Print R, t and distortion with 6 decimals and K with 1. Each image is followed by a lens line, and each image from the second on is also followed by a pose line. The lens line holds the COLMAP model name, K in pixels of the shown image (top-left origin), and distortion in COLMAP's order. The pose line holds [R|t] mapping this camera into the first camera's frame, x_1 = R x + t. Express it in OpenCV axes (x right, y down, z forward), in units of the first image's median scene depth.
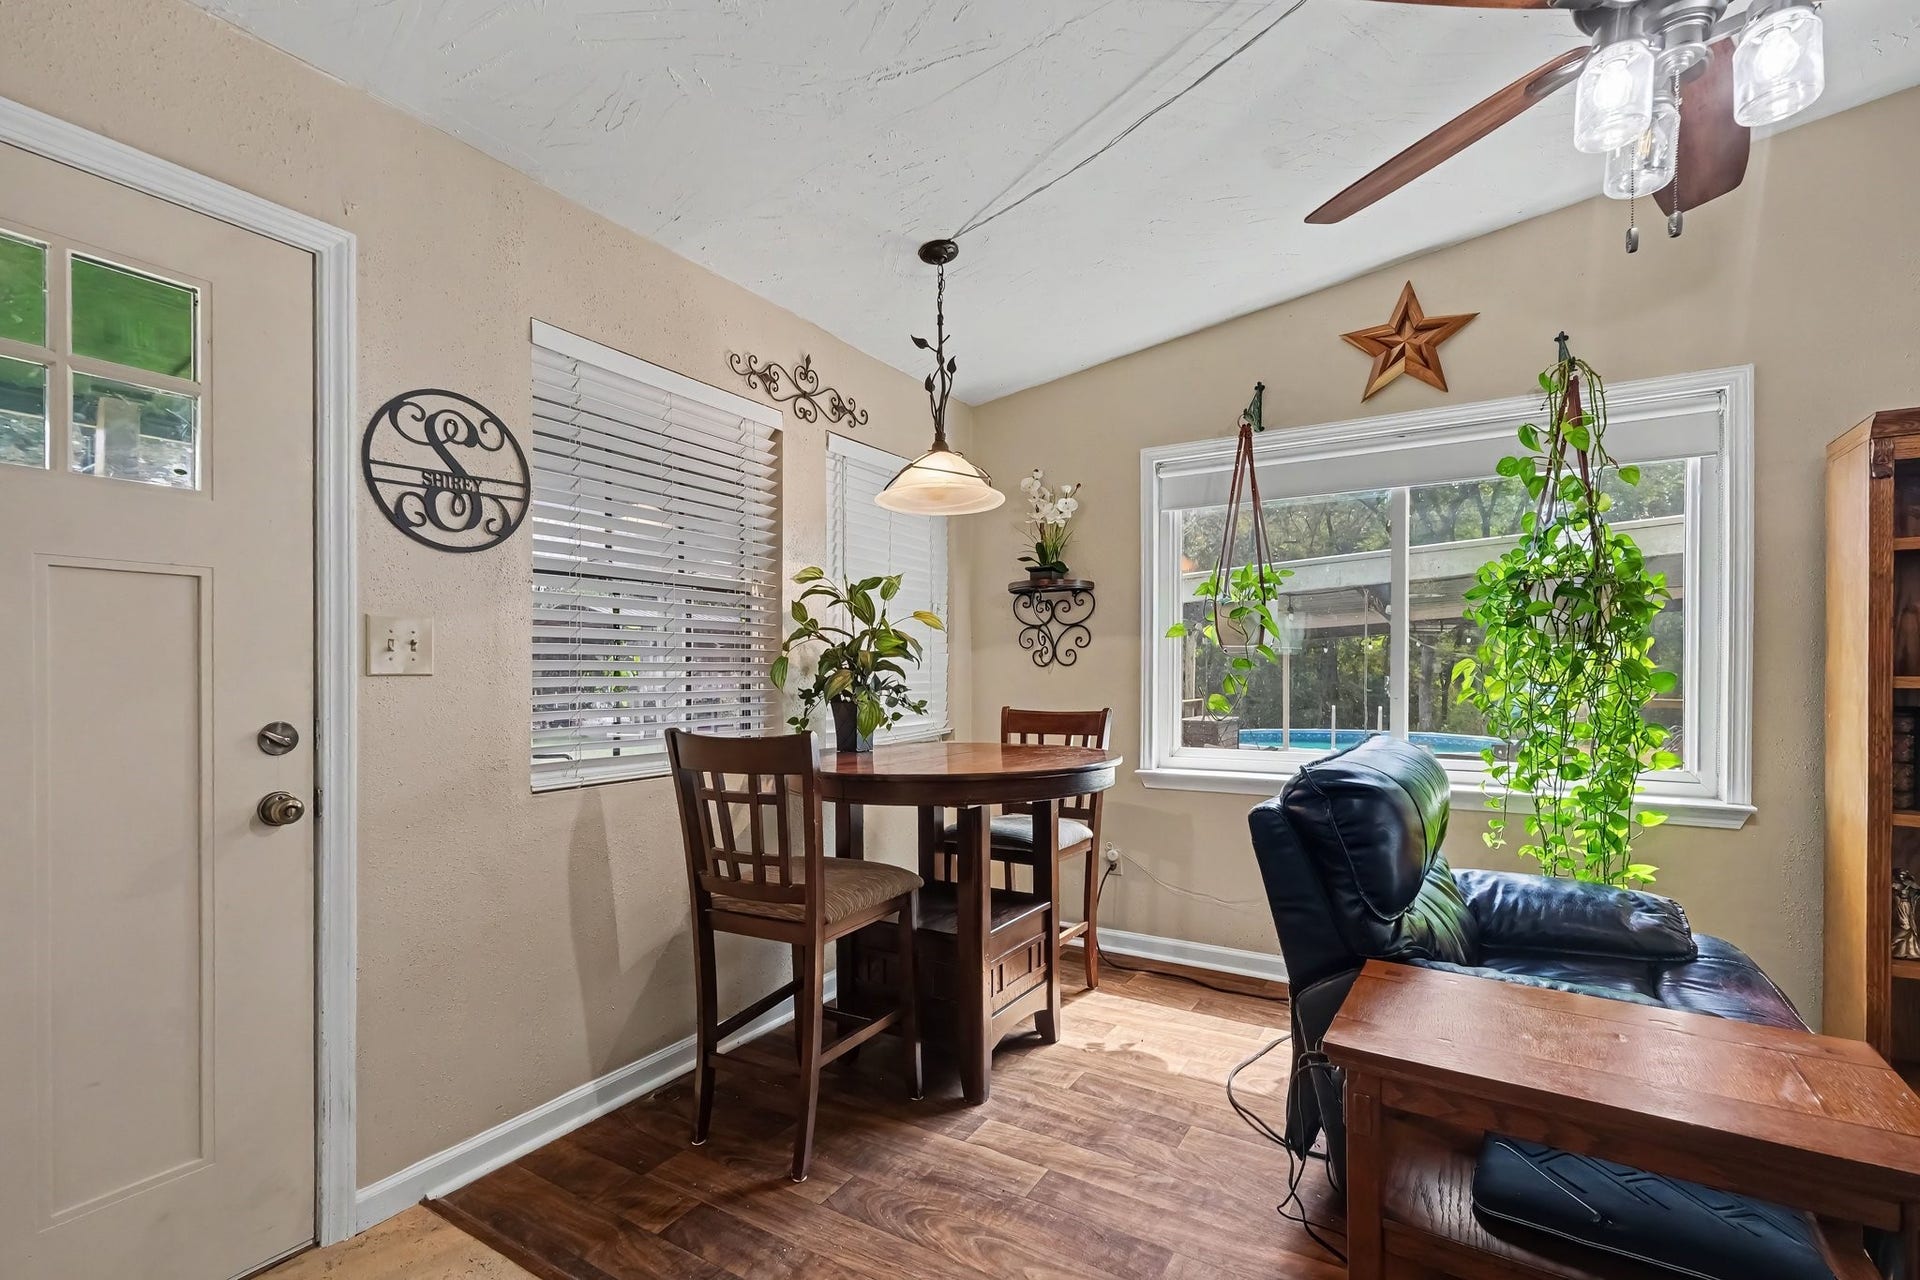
lens RADIAL K [[842.3, 0, 950.4], [0, 842.3, 665.6], [0, 0, 1]] dist [0.001759, 0.000659]
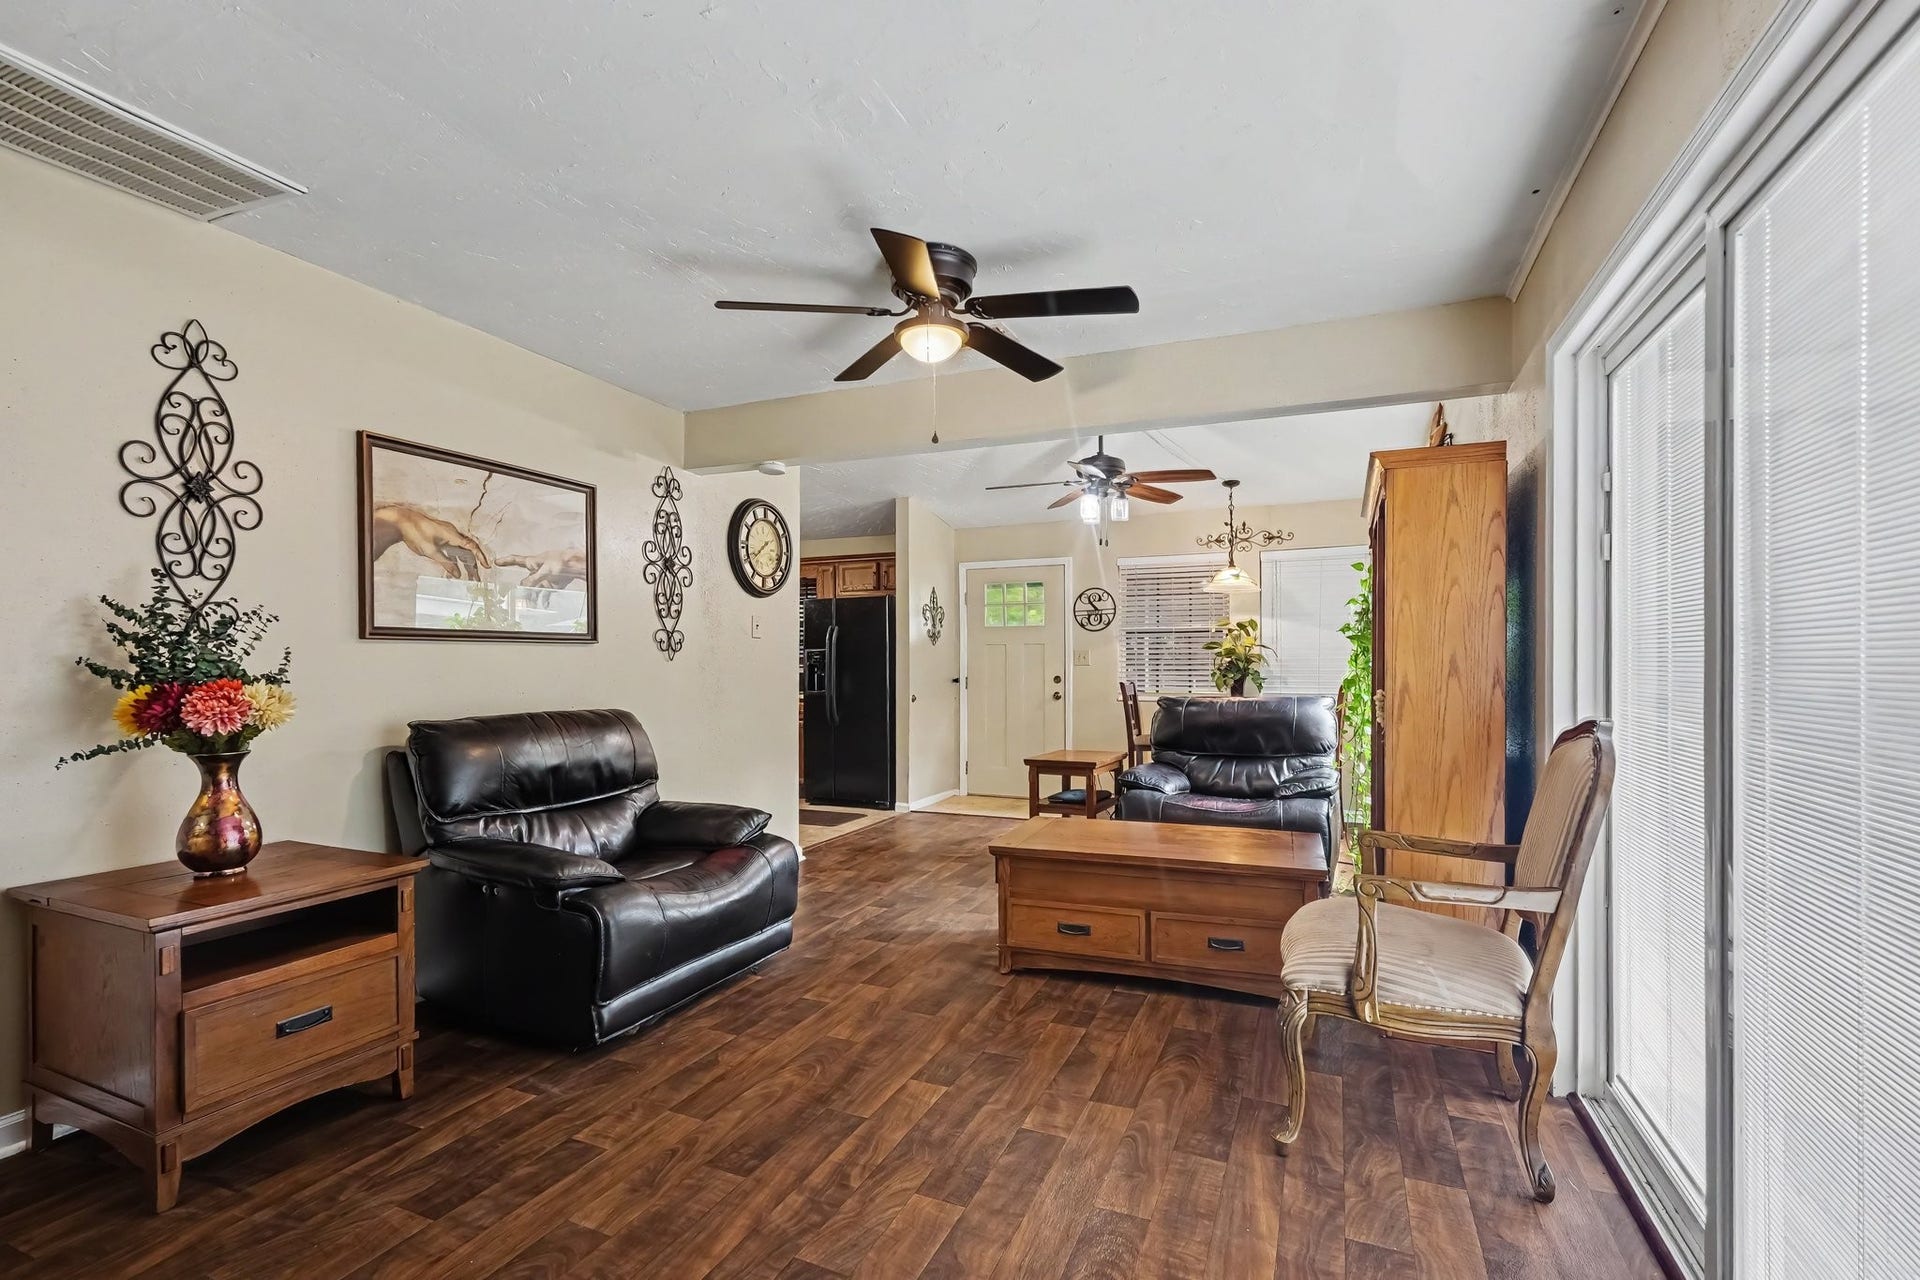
lens RADIAL K [[842.3, 0, 950.4], [0, 842.3, 665.6], [0, 0, 1]] dist [0.001759, 0.000659]
pose [[0.120636, -0.003948, -0.992689, 1.278684], [0.003755, 0.999987, -0.003521, 0.010242], [0.992690, -0.003303, 0.120649, -0.026376]]
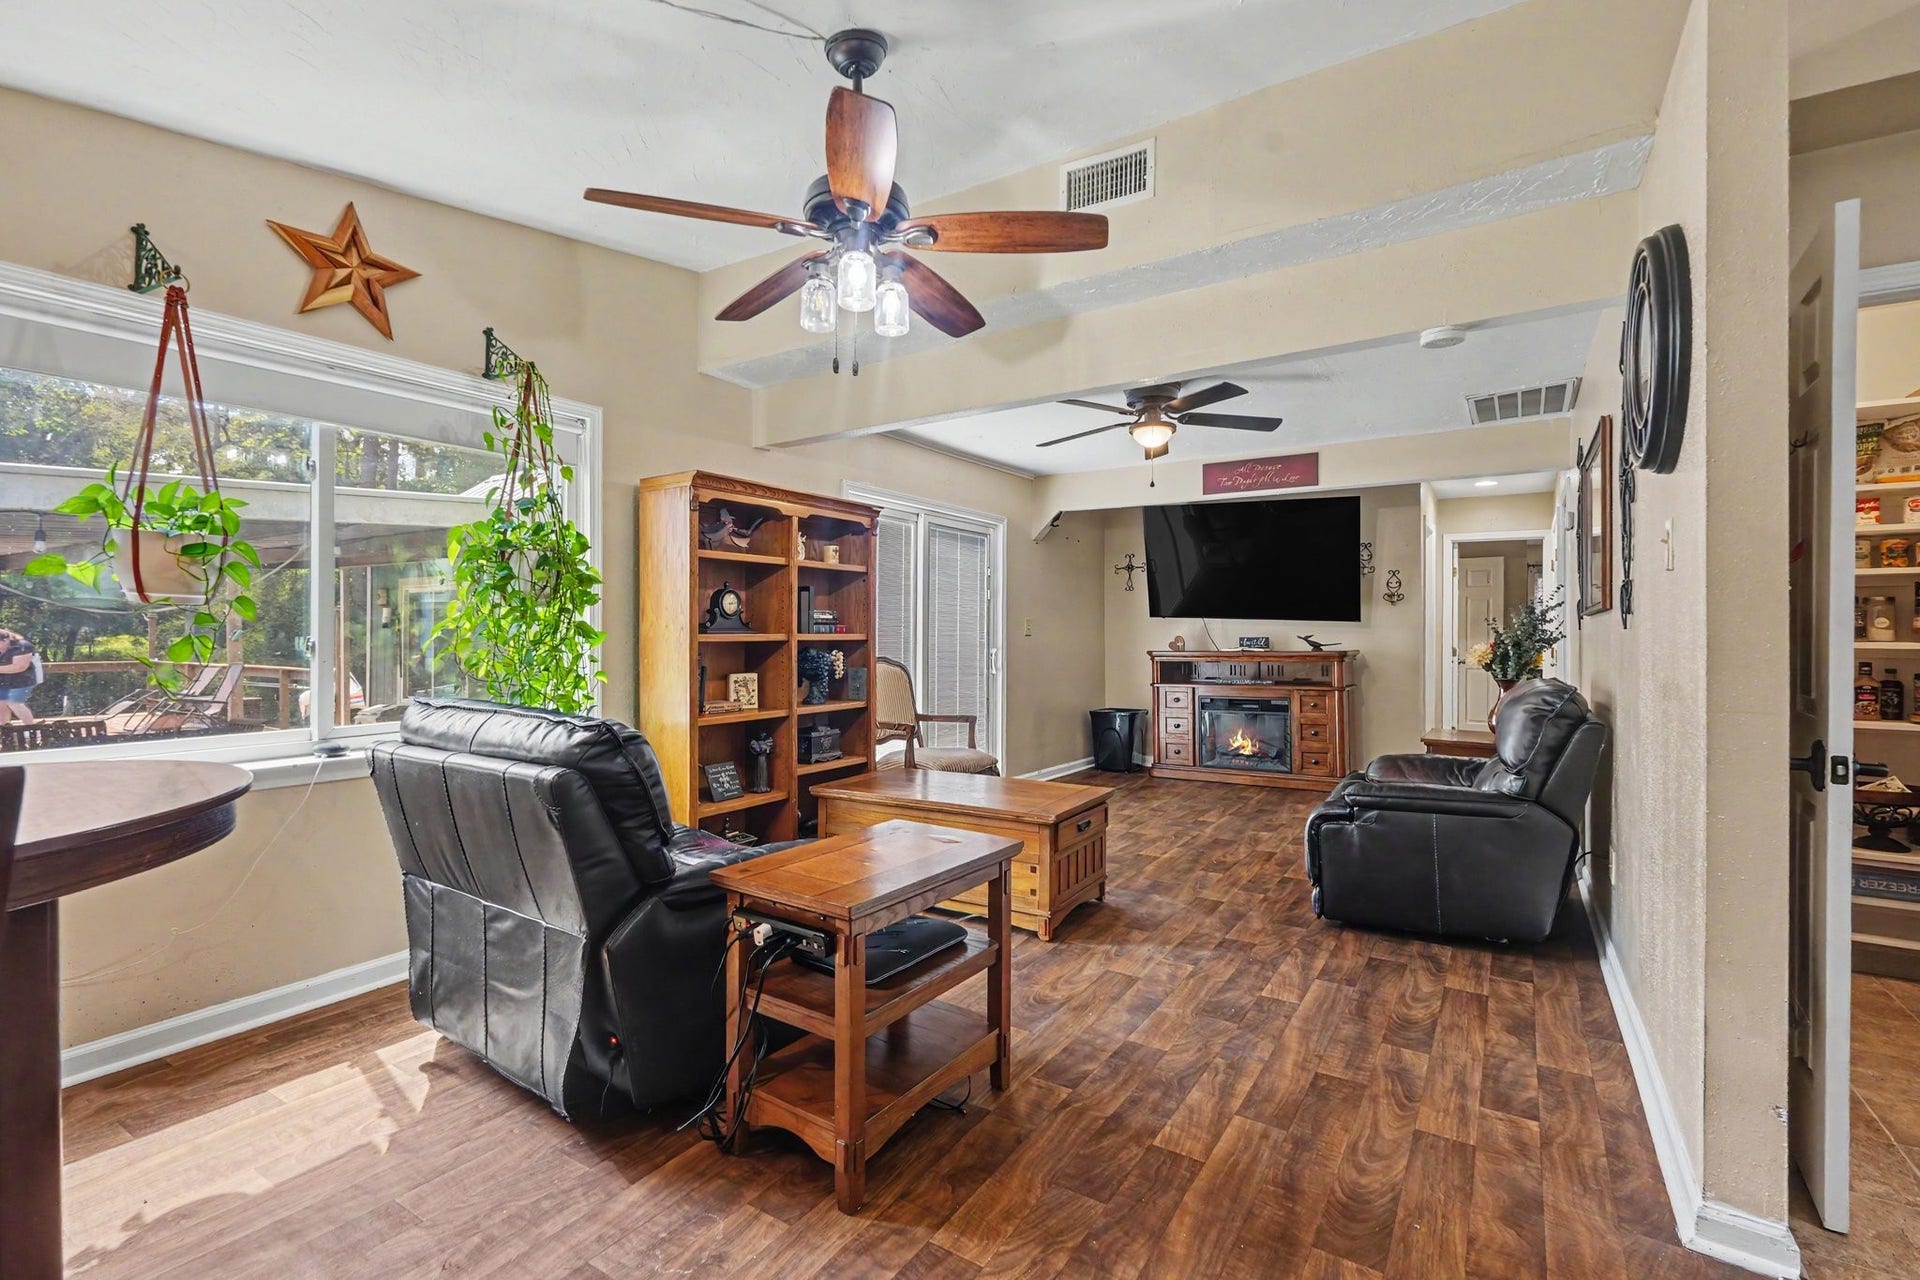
lens RADIAL K [[842.3, 0, 950.4], [0, 842.3, 665.6], [0, 0, 1]] dist [0.001759, 0.000659]
pose [[0.044468, -0.044543, 0.998017, -0.393401], [-0.003361, 0.998993, 0.044736, -0.002940], [-0.999005, -0.005344, 0.044274, 0.360234]]
